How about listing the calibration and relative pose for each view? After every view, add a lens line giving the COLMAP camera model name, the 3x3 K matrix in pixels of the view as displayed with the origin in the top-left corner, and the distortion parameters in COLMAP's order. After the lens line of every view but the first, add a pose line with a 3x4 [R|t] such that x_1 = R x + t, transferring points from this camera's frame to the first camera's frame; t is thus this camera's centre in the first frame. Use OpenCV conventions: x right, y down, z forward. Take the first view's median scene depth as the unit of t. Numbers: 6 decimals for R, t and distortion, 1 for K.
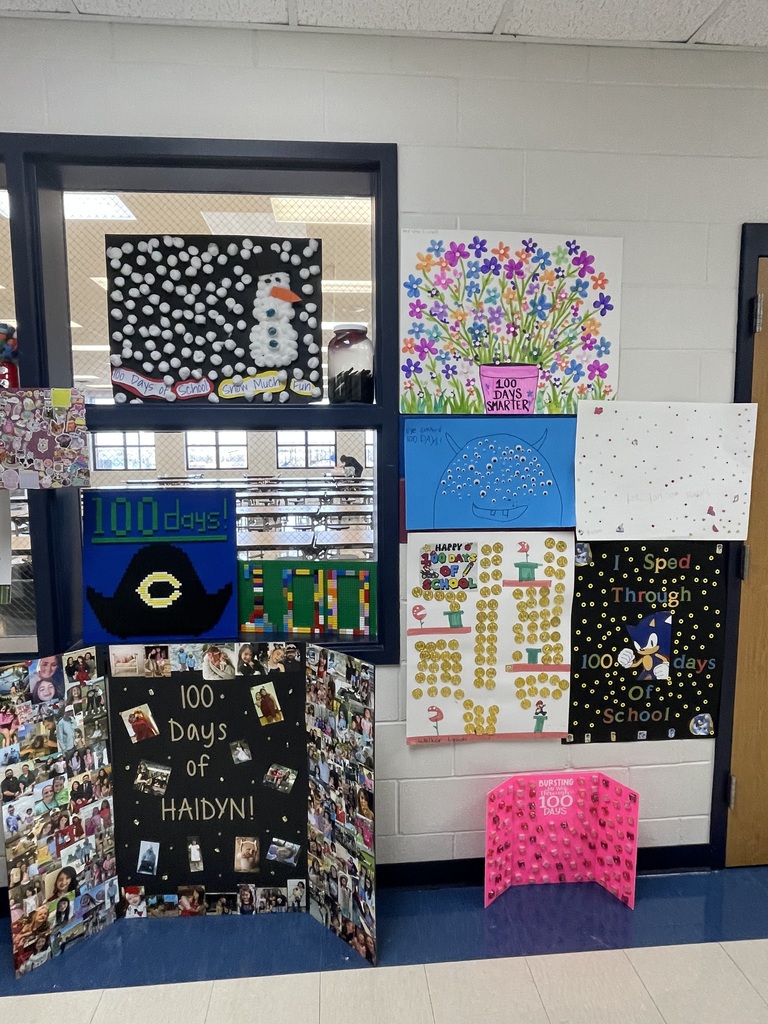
lens RADIAL K [[578.8, 0, 383.4], [0, 578.8, 520.1], [0, 0, 1]] dist [0.000867, -0.000315]
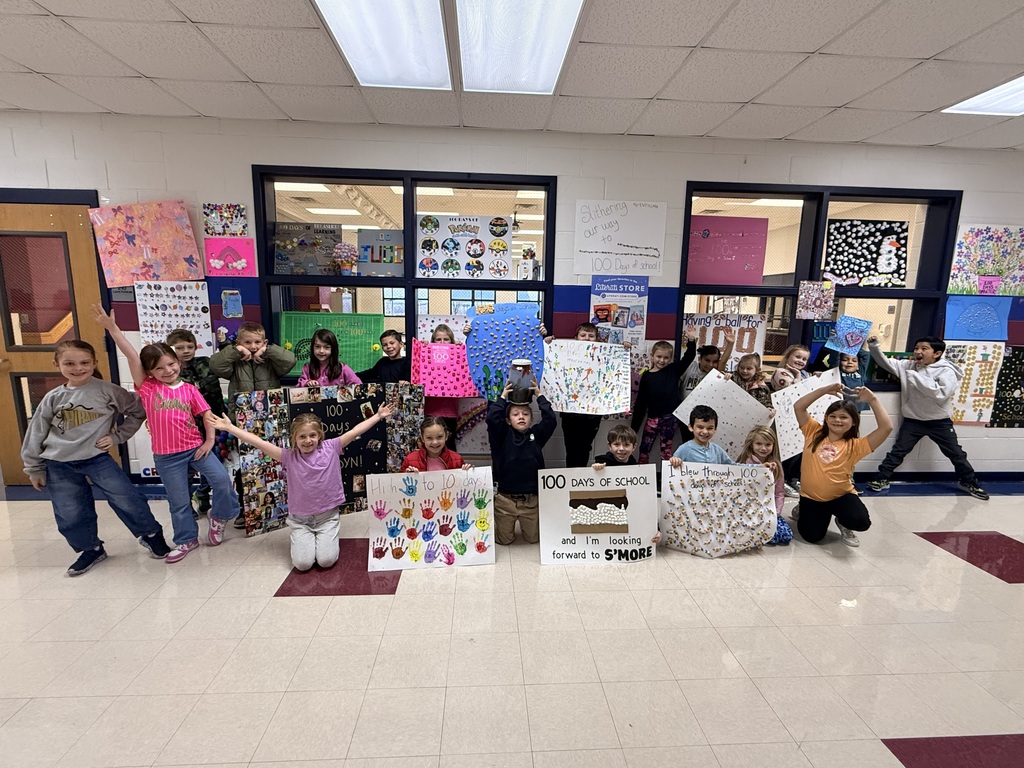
lens RADIAL K [[473.9, 0, 511.4], [0, 473.9, 384.3], [0, 0, 1]] dist [0.000647, -0.001527]
pose [[0.999179, 0.032748, -0.023853, -1.761453], [-0.031166, 0.997468, 0.063919, 0.137680], [0.025886, -0.063123, 0.997670, -1.130827]]
